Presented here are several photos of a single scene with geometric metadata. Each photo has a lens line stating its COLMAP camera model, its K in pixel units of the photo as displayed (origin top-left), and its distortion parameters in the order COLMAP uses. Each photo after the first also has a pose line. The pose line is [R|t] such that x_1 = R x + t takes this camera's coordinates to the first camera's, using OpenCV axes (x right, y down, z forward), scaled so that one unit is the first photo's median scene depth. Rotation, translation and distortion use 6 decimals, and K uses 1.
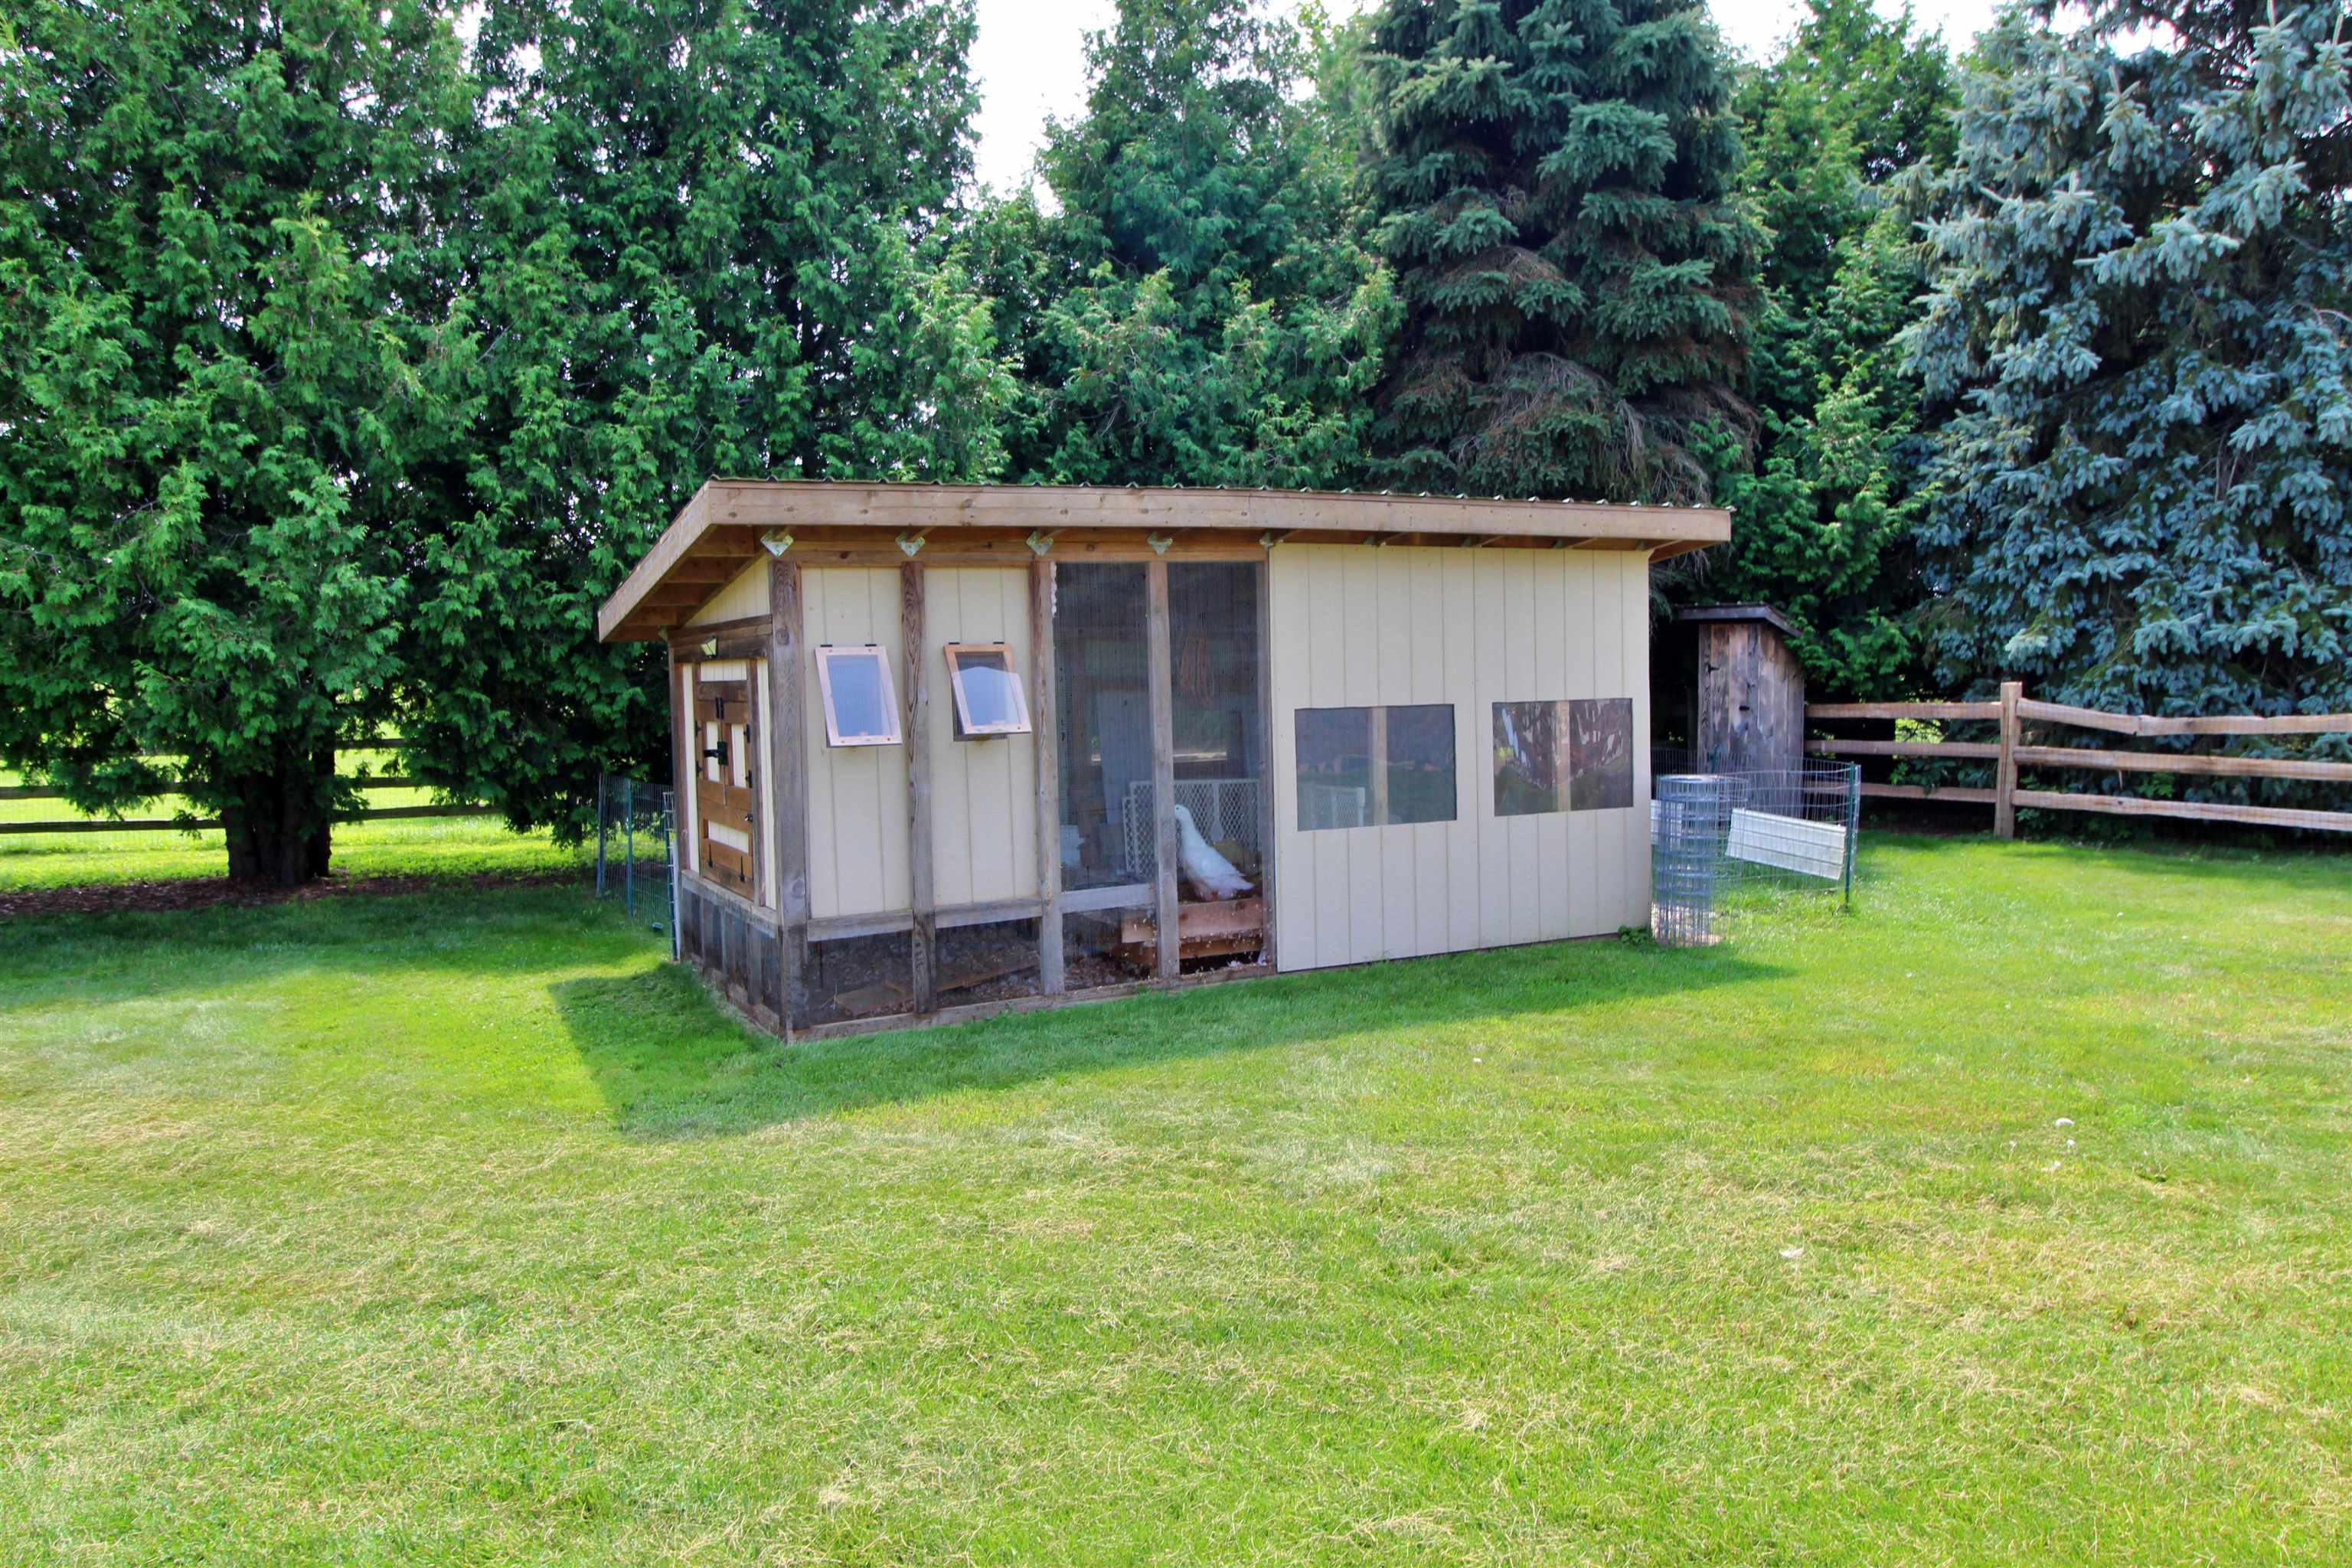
lens RADIAL K [[1735.0, 0, 1227.4], [0, 1735.0, 775.5], [0, 0, 1]] dist [0.004810, -0.004178]
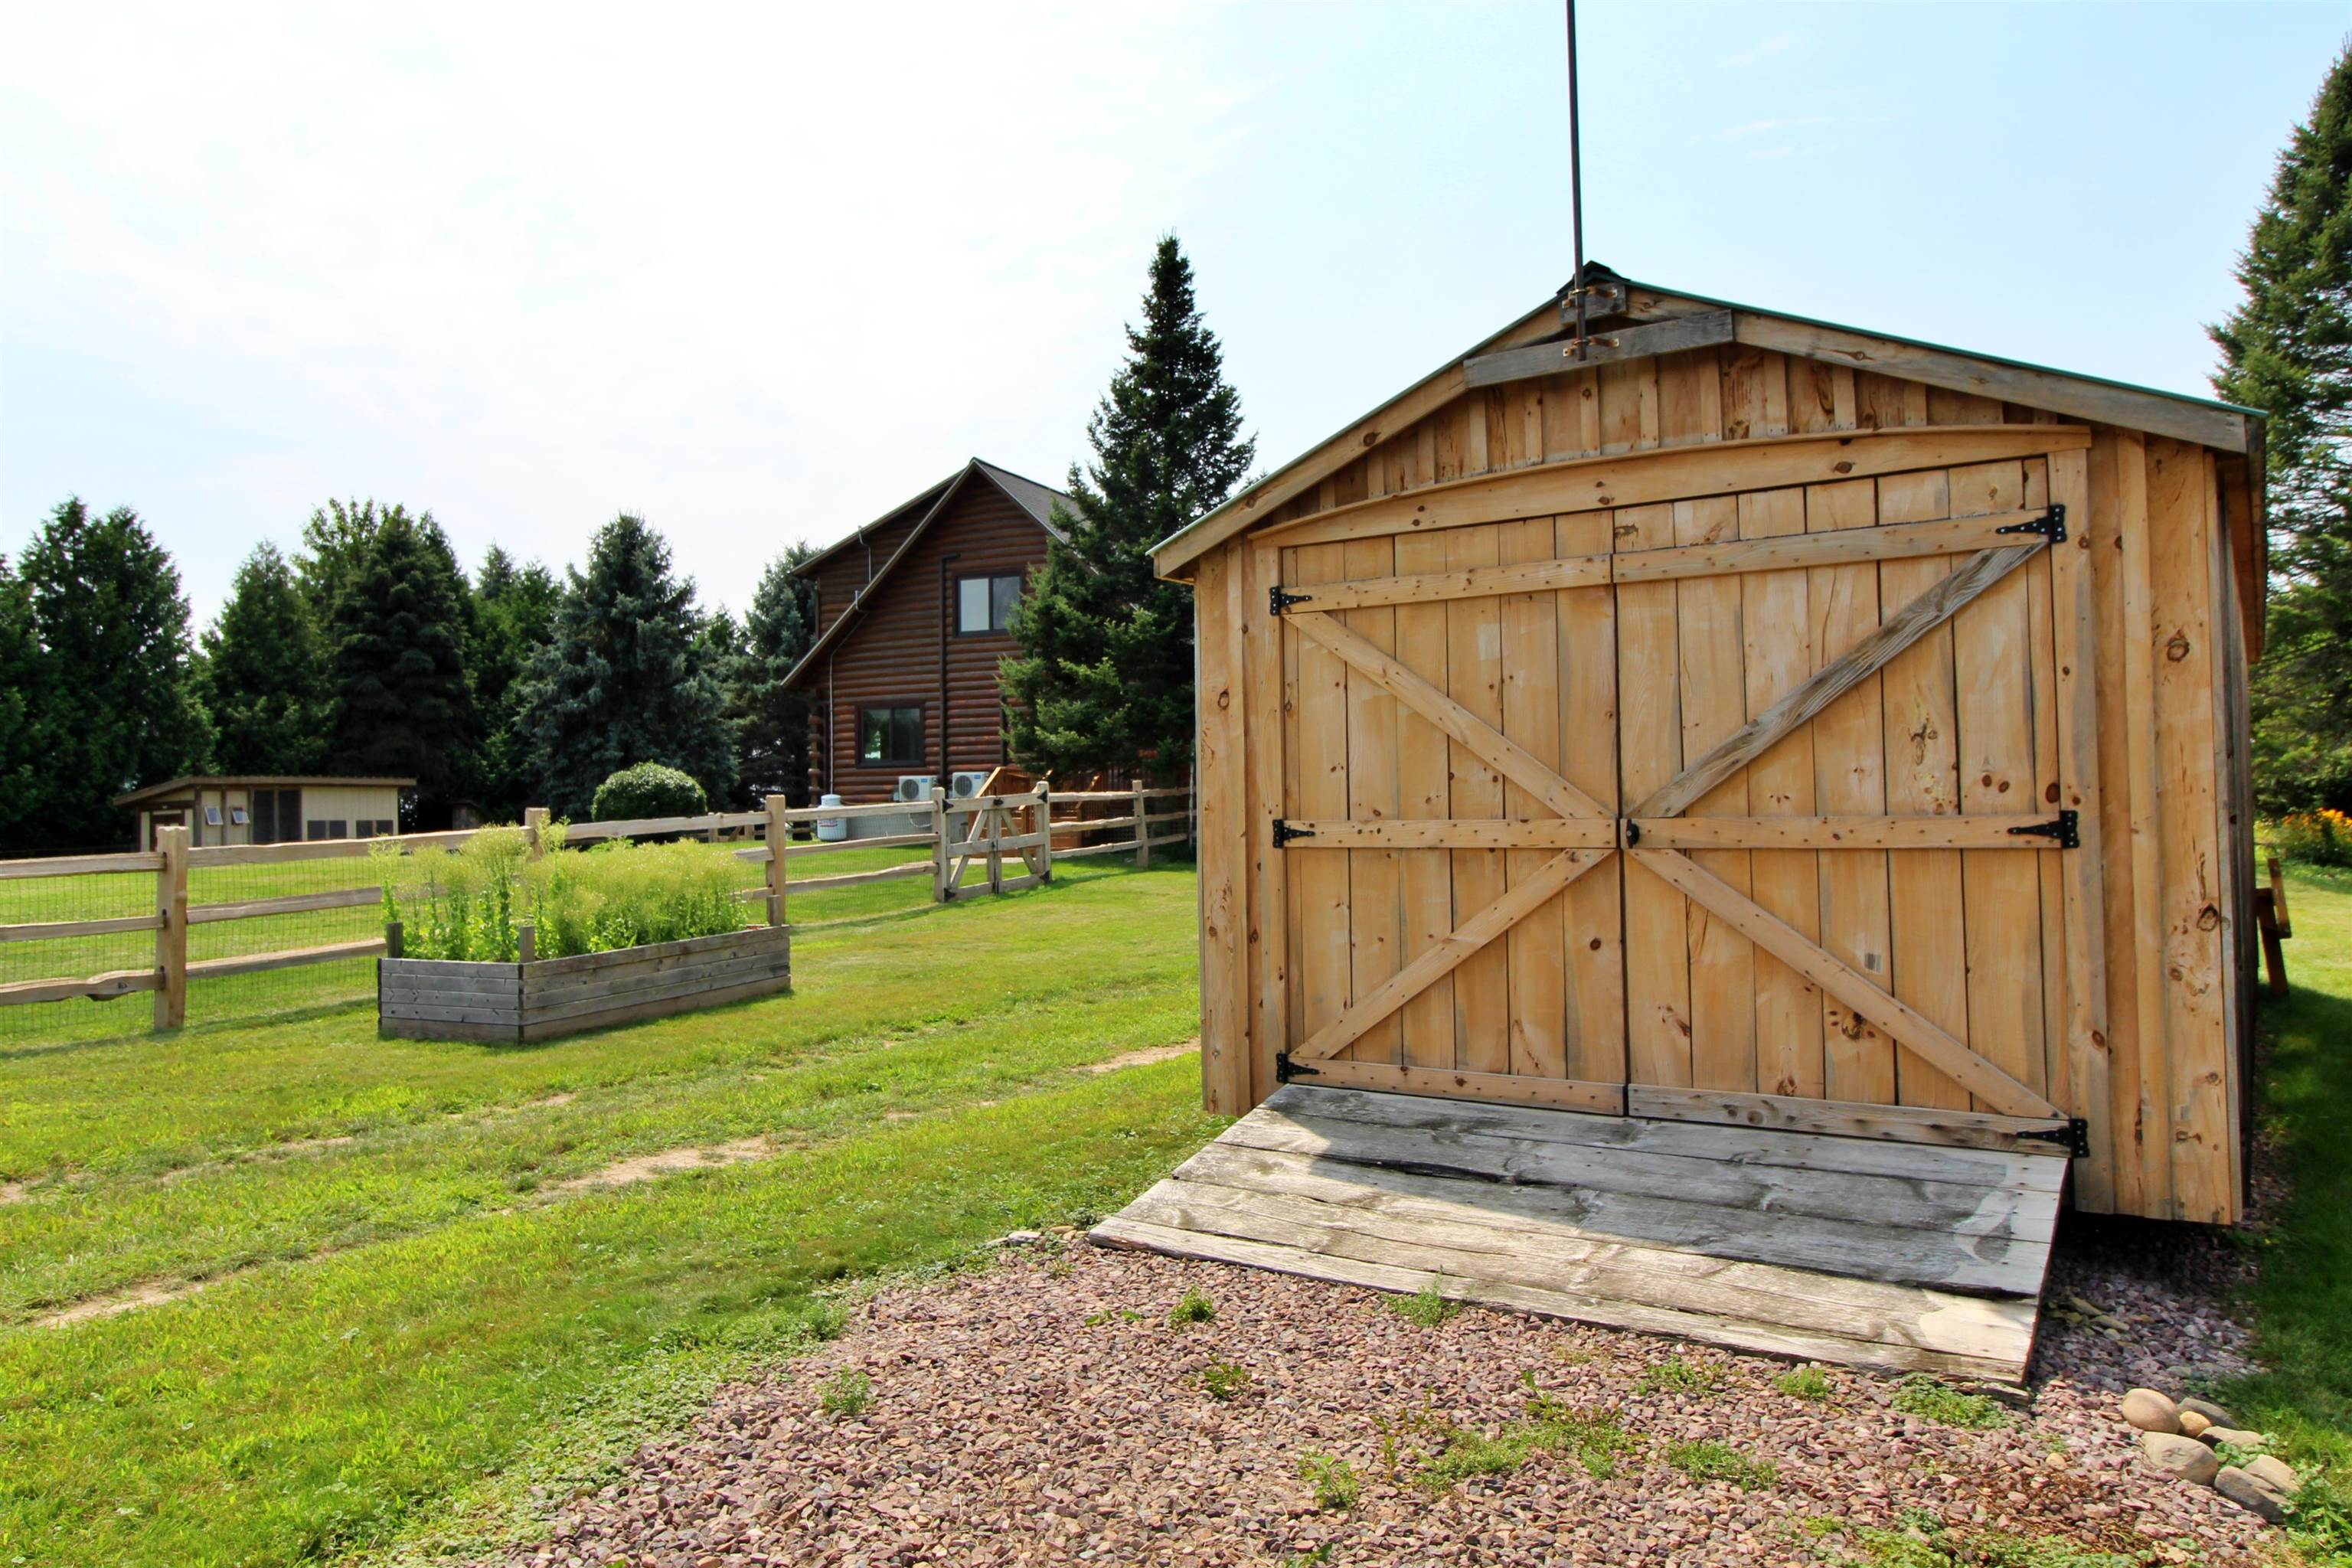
lens RADIAL K [[1735.0, 0, 1227.4], [0, 1735.0, 775.5], [0, 0, 1]] dist [0.004810, -0.004178]
pose [[0.859631, 0.026958, 0.510204, -0.141449], [0.023875, 0.995397, -0.092821, 0.212357], [-0.510357, 0.091973, 0.855030, -2.736088]]
